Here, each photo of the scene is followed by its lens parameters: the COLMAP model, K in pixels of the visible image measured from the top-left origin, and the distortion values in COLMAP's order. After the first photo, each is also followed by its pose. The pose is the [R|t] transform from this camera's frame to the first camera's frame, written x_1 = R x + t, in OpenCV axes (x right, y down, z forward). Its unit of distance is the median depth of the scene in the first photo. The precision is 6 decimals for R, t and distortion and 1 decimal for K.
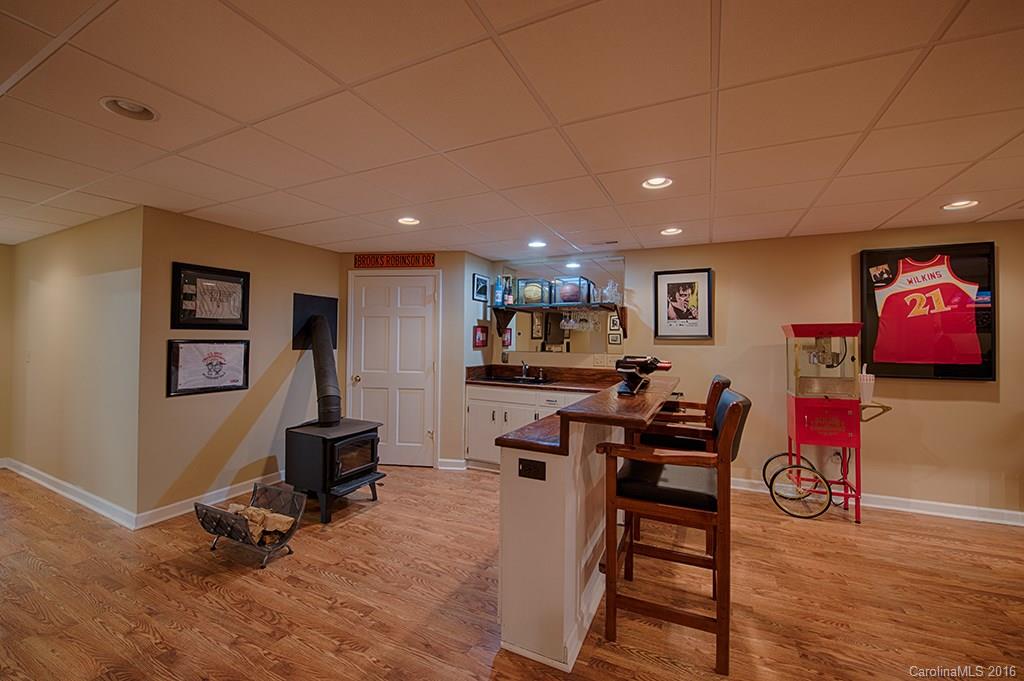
lens RADIAL K [[422.6, 0, 501.1], [0, 422.6, 333.2], [0, 0, 1]] dist [-0.017359, -0.000557]
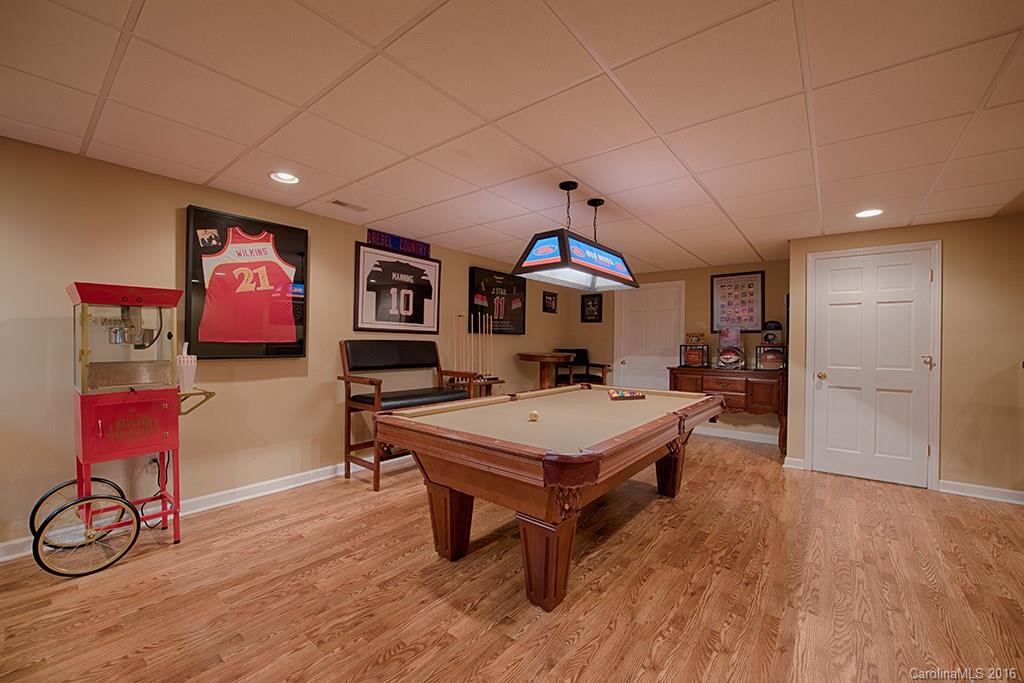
lens RADIAL K [[407.9, 0, 511.2], [0, 407.9, 343.8], [0, 0, 1]] dist [-0.020000, -0.001783]
pose [[0.217428, -0.010088, 0.976024, 0.237485], [-0.028980, 0.999439, 0.016786, 0.042019], [-0.975646, -0.031935, 0.217014, 0.207240]]
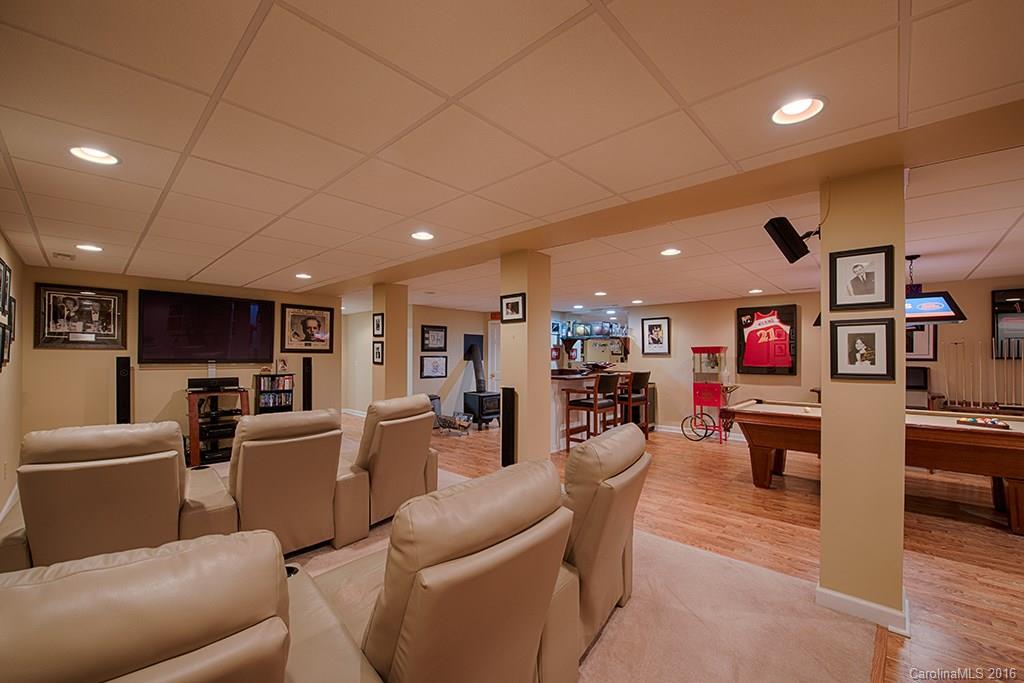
lens RADIAL K [[407.9, 0, 514.3], [0, 407.9, 350.9], [0, 0, 1]] dist [-0.020000, -0.001783]
pose [[0.958317, -0.008021, -0.285593, 0.421003], [0.009225, 0.999953, 0.002869, -0.016204], [0.285556, -0.005384, 0.958347, -1.122069]]
